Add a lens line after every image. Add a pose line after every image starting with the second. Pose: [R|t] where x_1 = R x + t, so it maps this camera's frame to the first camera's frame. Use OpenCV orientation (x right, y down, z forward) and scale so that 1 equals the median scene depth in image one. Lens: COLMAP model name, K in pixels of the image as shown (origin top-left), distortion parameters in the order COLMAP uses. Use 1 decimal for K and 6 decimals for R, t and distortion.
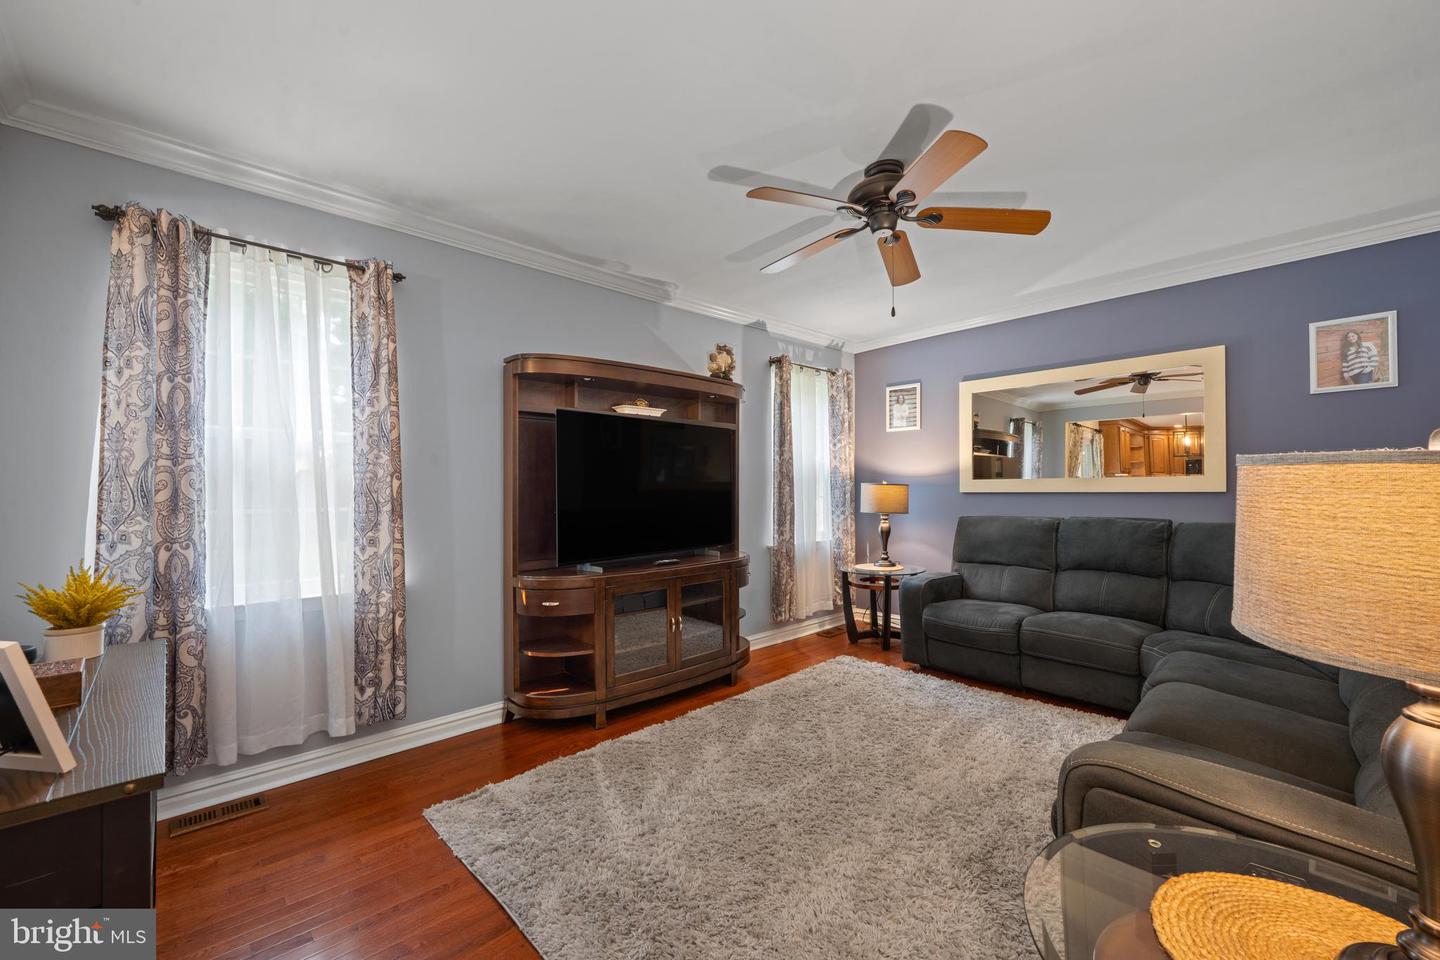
lens RADIAL K [[578.3, 0, 720.0], [0, 578.3, 480.0], [0, 0, 1]] dist [0.000354, -0.000207]
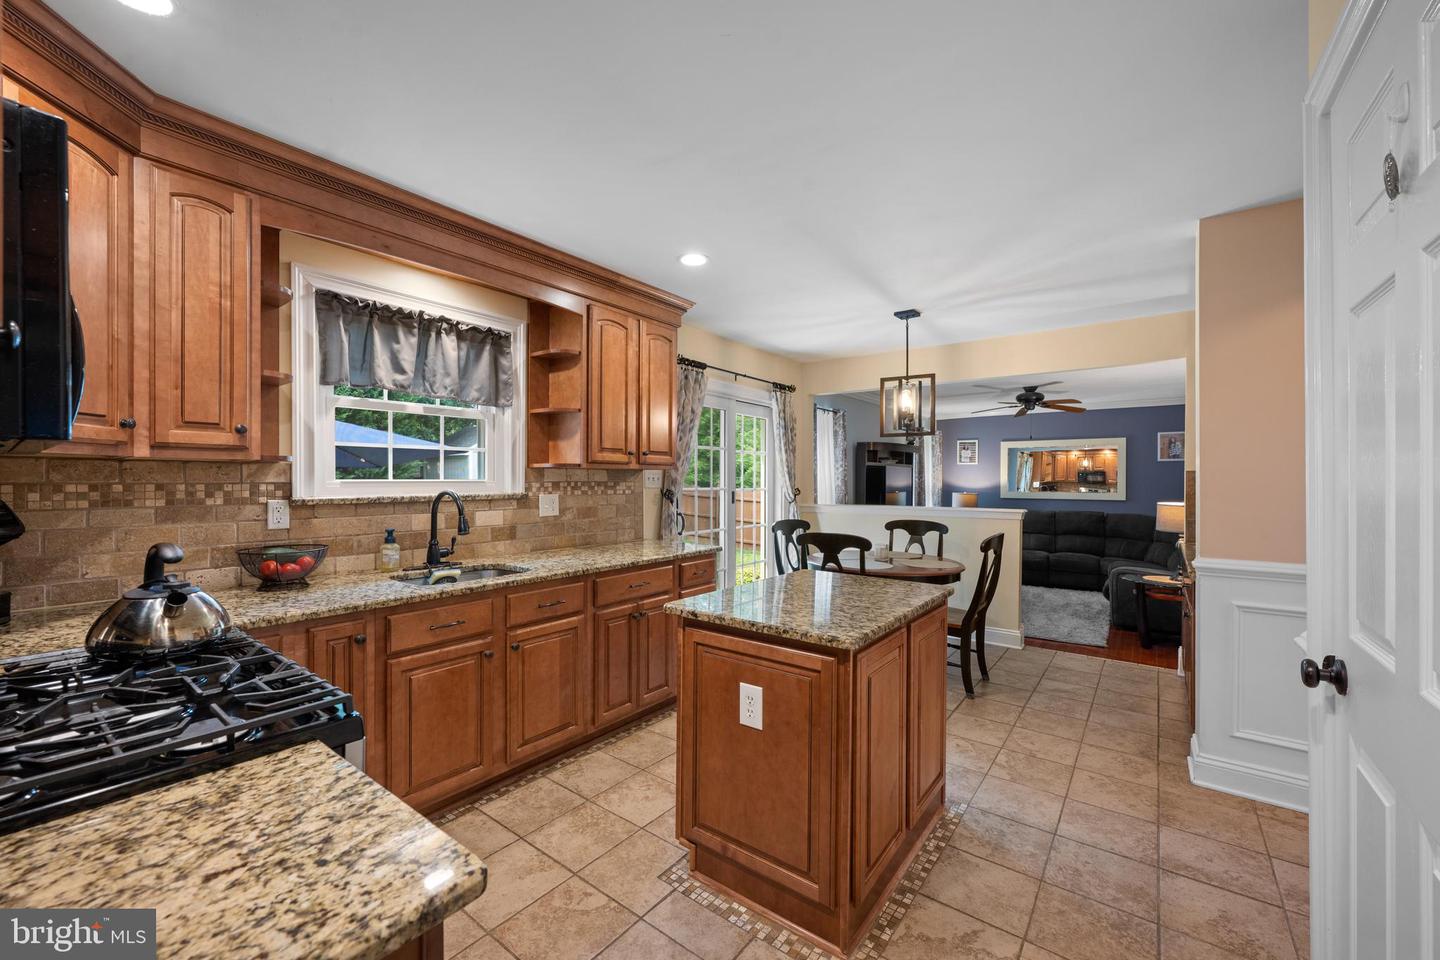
lens RADIAL K [[578.3, 0, 720.0], [0, 578.3, 480.0], [0, 0, 1]] dist [0.000354, -0.000207]
pose [[0.985635, 0.006033, 0.168785, -1.065247], [-0.008339, 0.999881, 0.012957, -0.071602], [-0.168686, -0.014178, 0.985568, -0.962885]]
